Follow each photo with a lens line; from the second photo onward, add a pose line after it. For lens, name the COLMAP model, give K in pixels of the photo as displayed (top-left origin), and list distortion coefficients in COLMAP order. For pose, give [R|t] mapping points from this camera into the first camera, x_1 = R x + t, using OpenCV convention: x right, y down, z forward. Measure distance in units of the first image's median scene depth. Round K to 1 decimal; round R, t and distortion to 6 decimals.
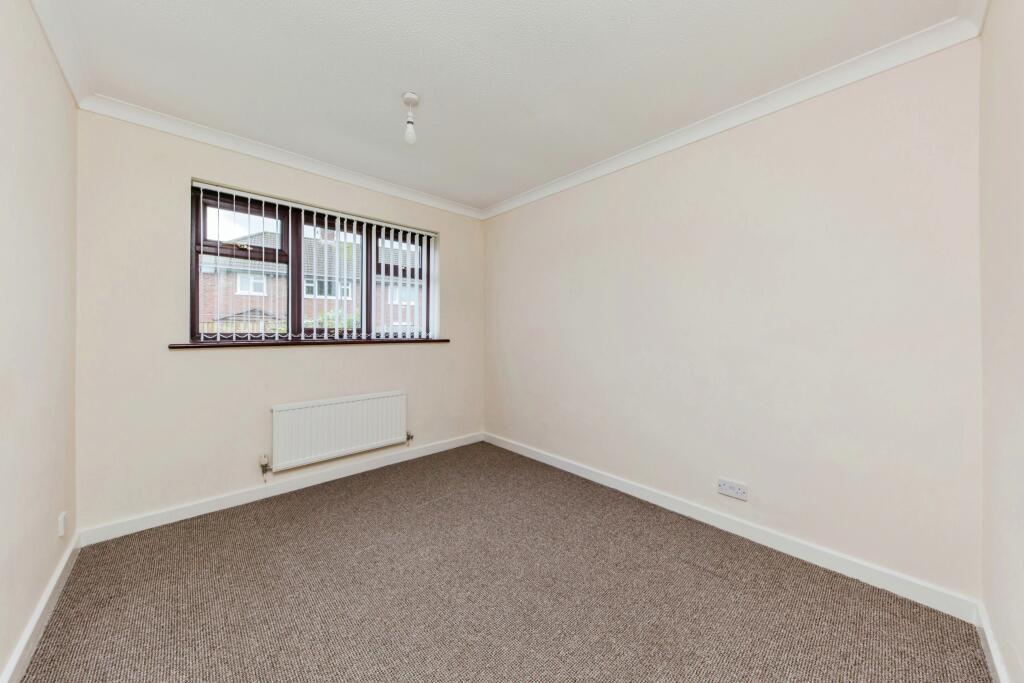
lens RADIAL K [[356.5, 0, 512.3], [0, 356.5, 338.6], [0, 0, 1]] dist [0.000661, -0.000013]
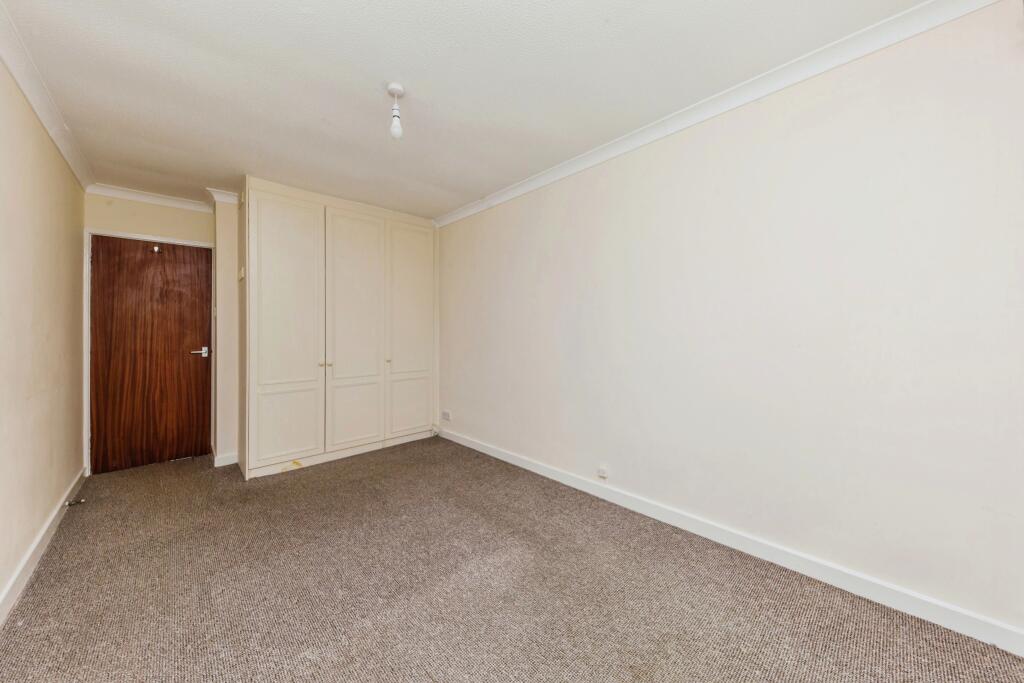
lens RADIAL K [[397.0, 0, 509.6], [0, 397.0, 325.0], [0, 0, 1]] dist [0.032996, 0.000027]
pose [[0.999397, -0.017506, -0.029990, 0.177815], [0.016370, 0.999155, -0.037711, 0.004798], [0.030625, 0.037197, 0.998839, -0.188694]]
